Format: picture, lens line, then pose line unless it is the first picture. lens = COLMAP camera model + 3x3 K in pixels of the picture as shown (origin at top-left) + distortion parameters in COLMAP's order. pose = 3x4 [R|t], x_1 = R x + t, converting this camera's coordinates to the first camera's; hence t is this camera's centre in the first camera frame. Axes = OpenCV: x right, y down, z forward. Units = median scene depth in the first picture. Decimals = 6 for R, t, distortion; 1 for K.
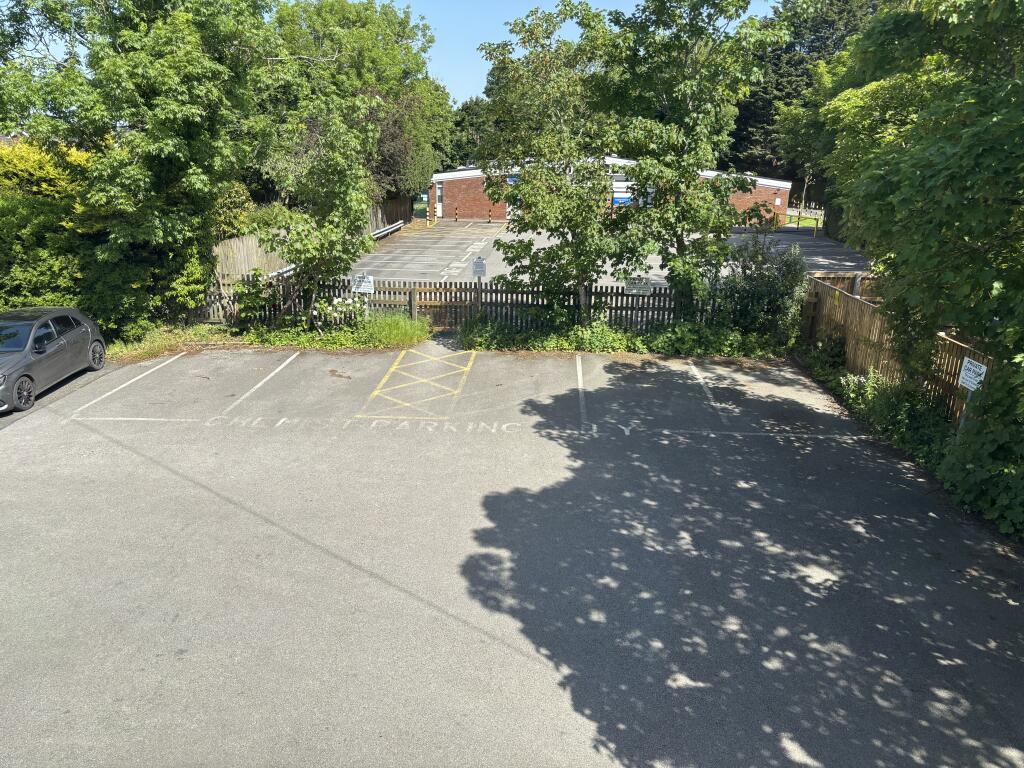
lens RADIAL K [[766.9, 0, 505.8], [0, 766.9, 381.6], [0, 0, 1]] dist [0.034512, -0.032541]
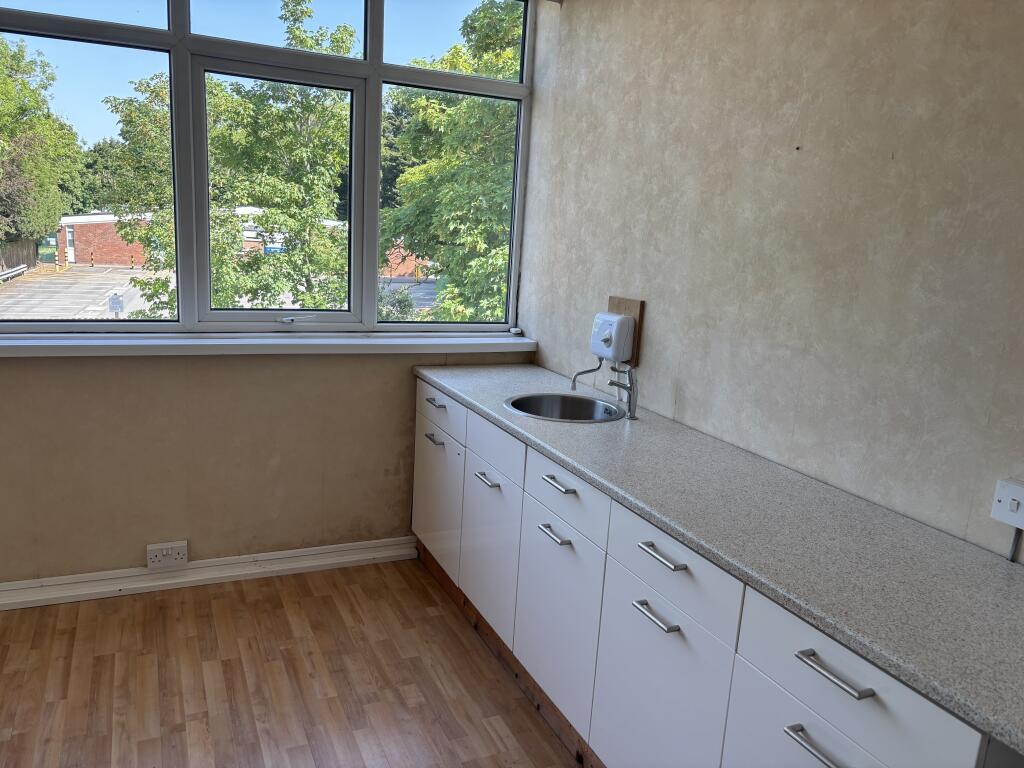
lens RADIAL K [[766.9, 0, 513.6], [0, 766.9, 386.1], [0, 0, 1]] dist [0.034512, -0.032541]
pose [[0.909237, -0.050731, 0.413177, 0.018084], [0.076171, 0.996064, -0.045322, 0.054947], [-0.409251, 0.072680, 0.909522, -0.184860]]
